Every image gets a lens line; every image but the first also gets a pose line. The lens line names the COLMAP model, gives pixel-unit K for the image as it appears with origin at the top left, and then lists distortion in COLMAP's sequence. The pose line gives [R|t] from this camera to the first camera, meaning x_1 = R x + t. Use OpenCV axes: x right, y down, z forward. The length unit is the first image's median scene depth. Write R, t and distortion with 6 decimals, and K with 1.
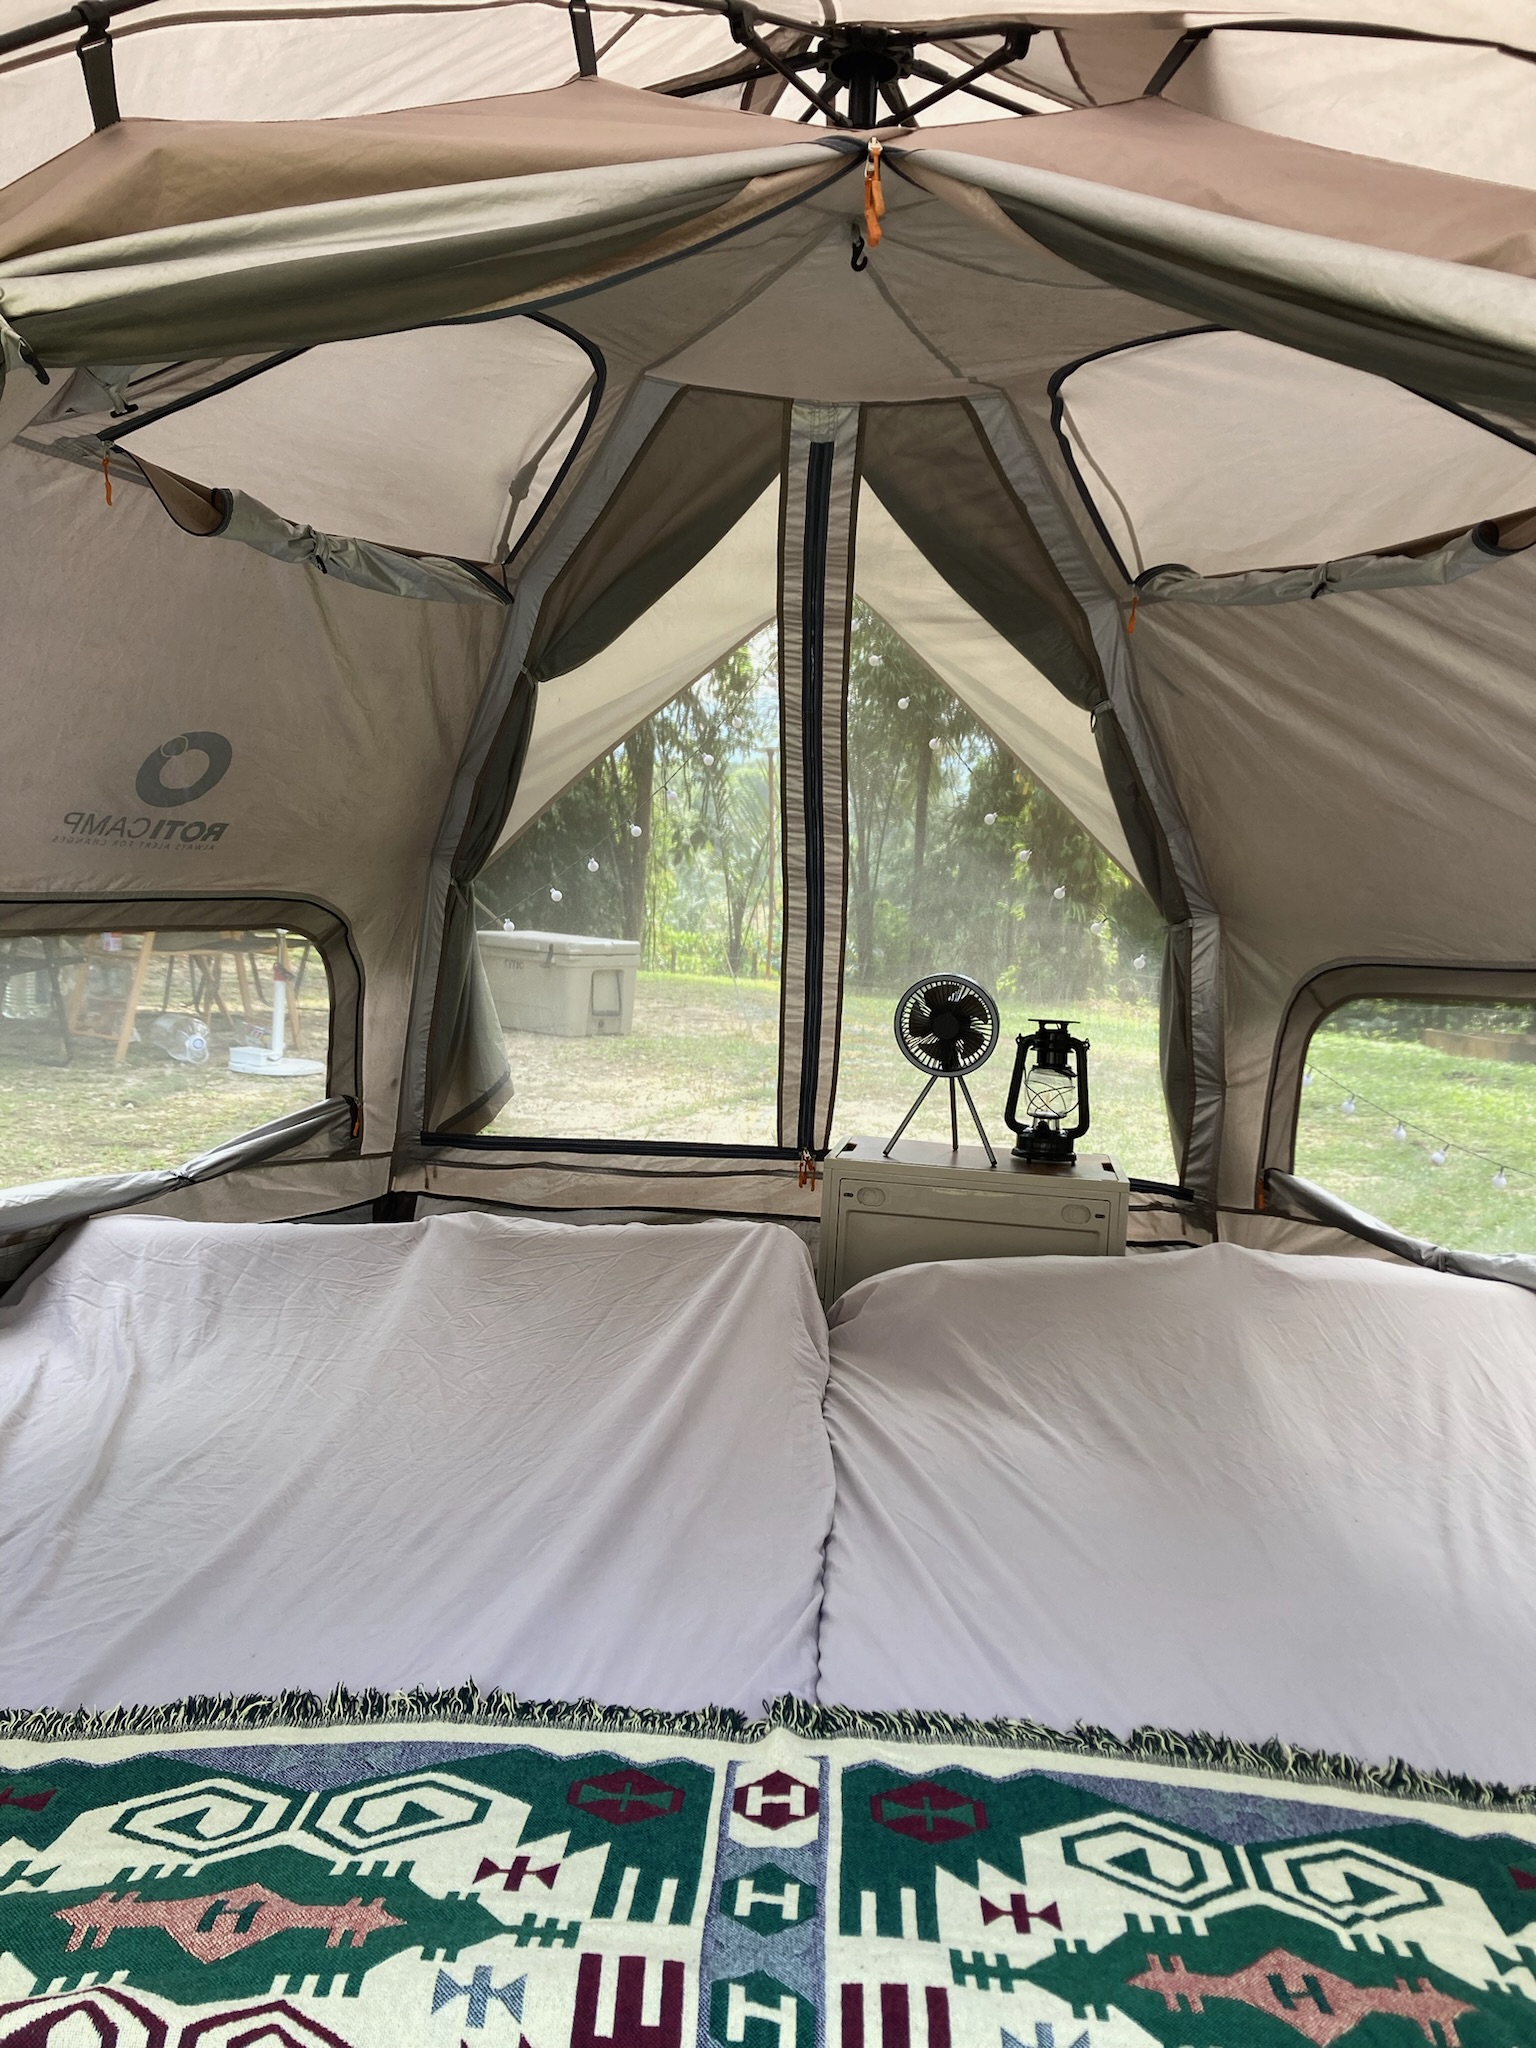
lens RADIAL K [[1688.7, 0, 838.7], [0, 1688.7, 1019.3], [0, 0, 1]] dist [0.088779, -0.092583]
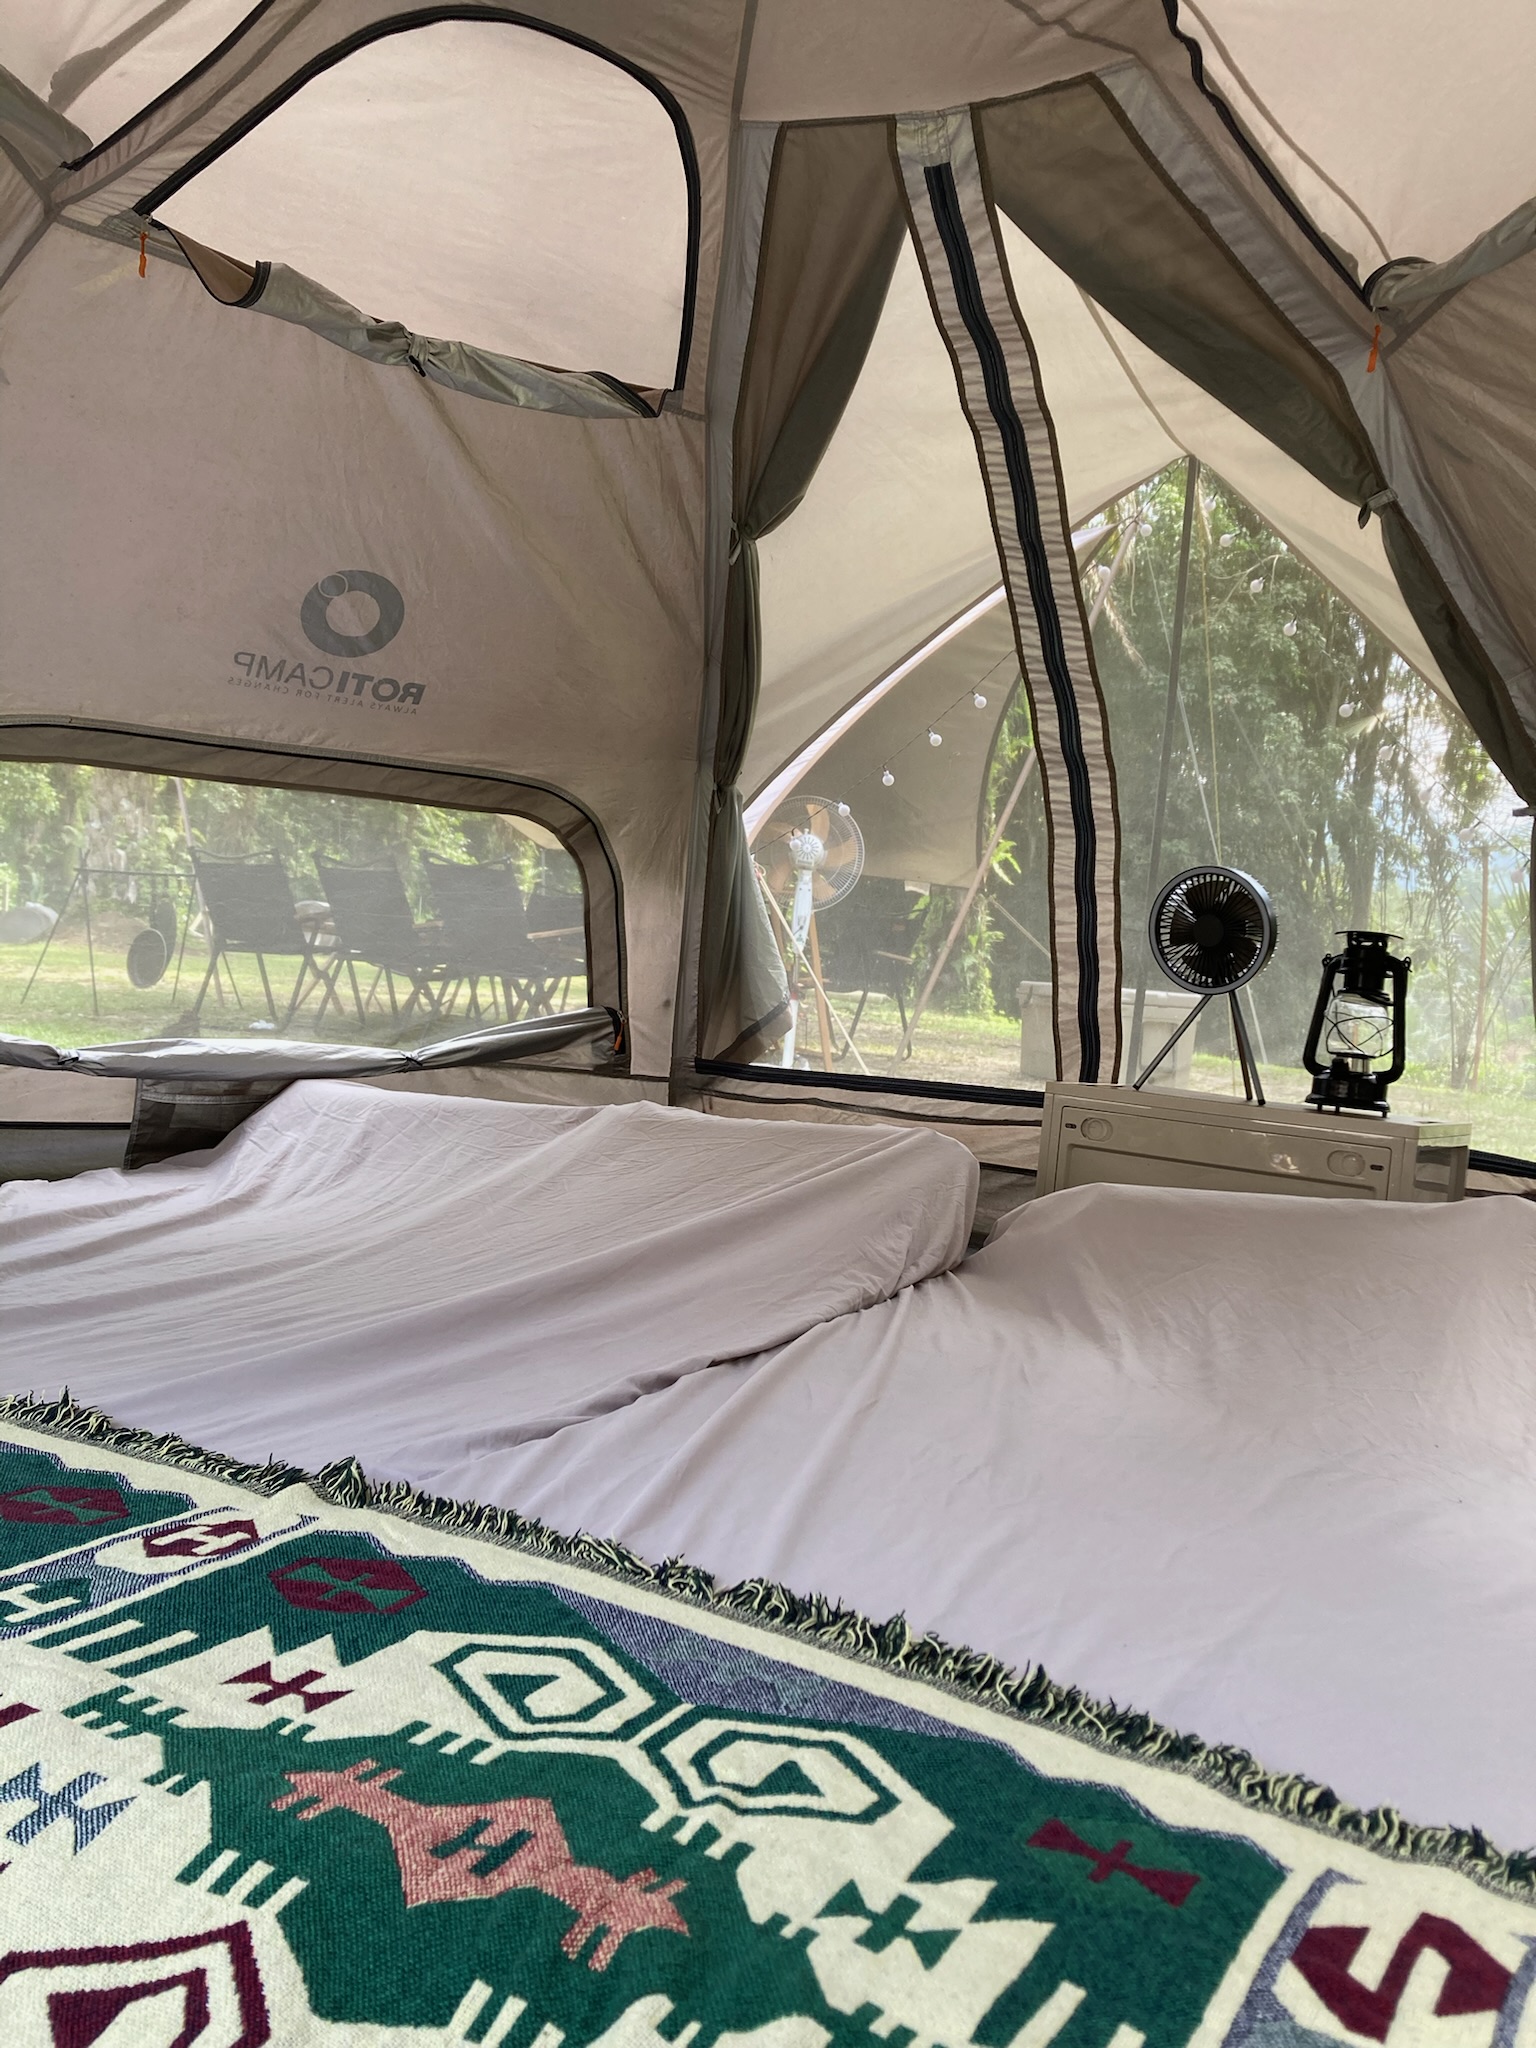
lens RADIAL K [[1727.5, 0, 768.0], [0, 1727.5, 1024.0], [0, 0, 1]] dist [0.029358, -0.011558]
pose [[0.902887, 0.037789, -0.428213, 0.292979], [-0.066023, 0.996500, -0.051270, 0.134474], [0.424777, 0.074563, 0.902222, 0.206023]]
